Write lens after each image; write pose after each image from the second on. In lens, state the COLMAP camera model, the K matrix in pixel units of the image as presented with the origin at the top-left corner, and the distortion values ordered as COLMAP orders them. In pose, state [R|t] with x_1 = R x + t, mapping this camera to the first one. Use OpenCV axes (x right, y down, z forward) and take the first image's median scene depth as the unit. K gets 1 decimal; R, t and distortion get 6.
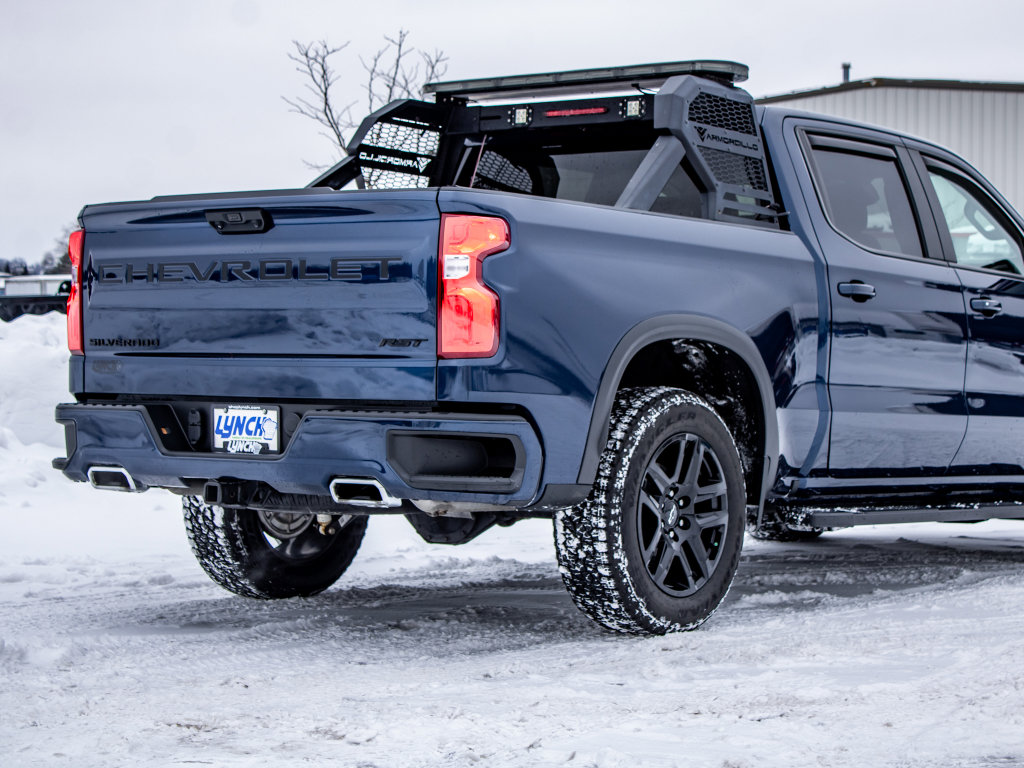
lens RADIAL K [[2308.2, 0, 512.0], [0, 2308.2, 384.0], [0, 0, 1]] dist [-0.064645, 0.038562]
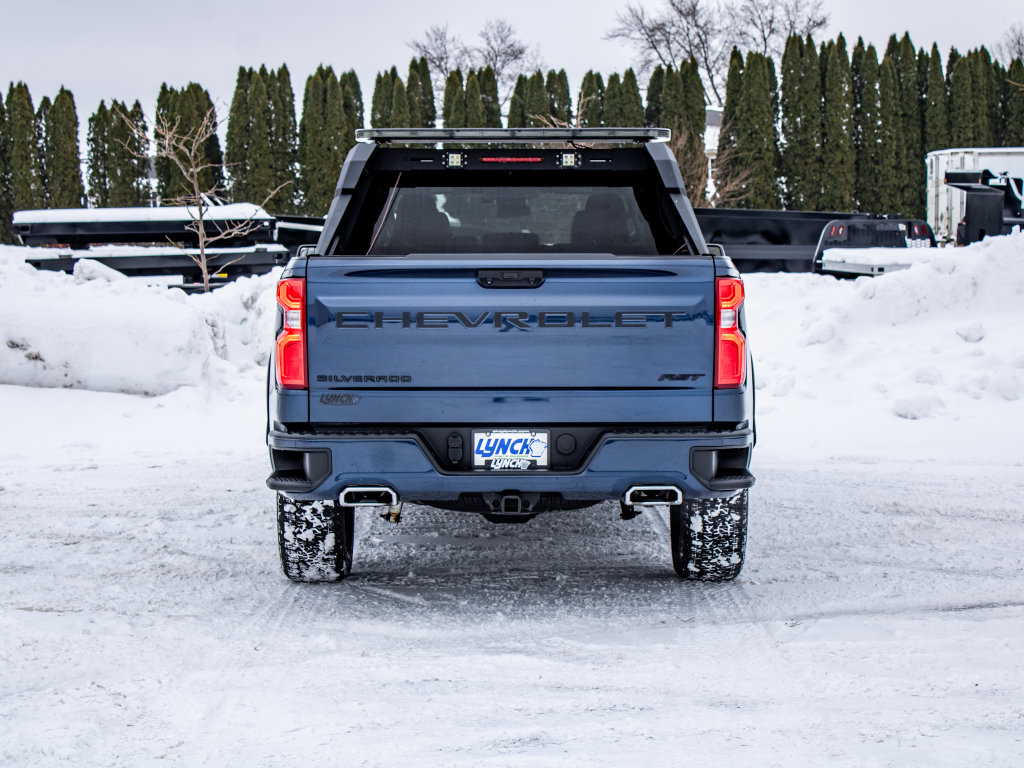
lens RADIAL K [[2157.0, 0, 543.1], [0, 2157.0, 387.3], [0, 0, 1]] dist [-0.023444, 0.022289]
pose [[0.782273, -0.055189, 0.620486, -0.793130], [0.014160, 0.997386, 0.070861, -0.091677], [-0.622775, -0.046647, 0.781009, 0.104709]]
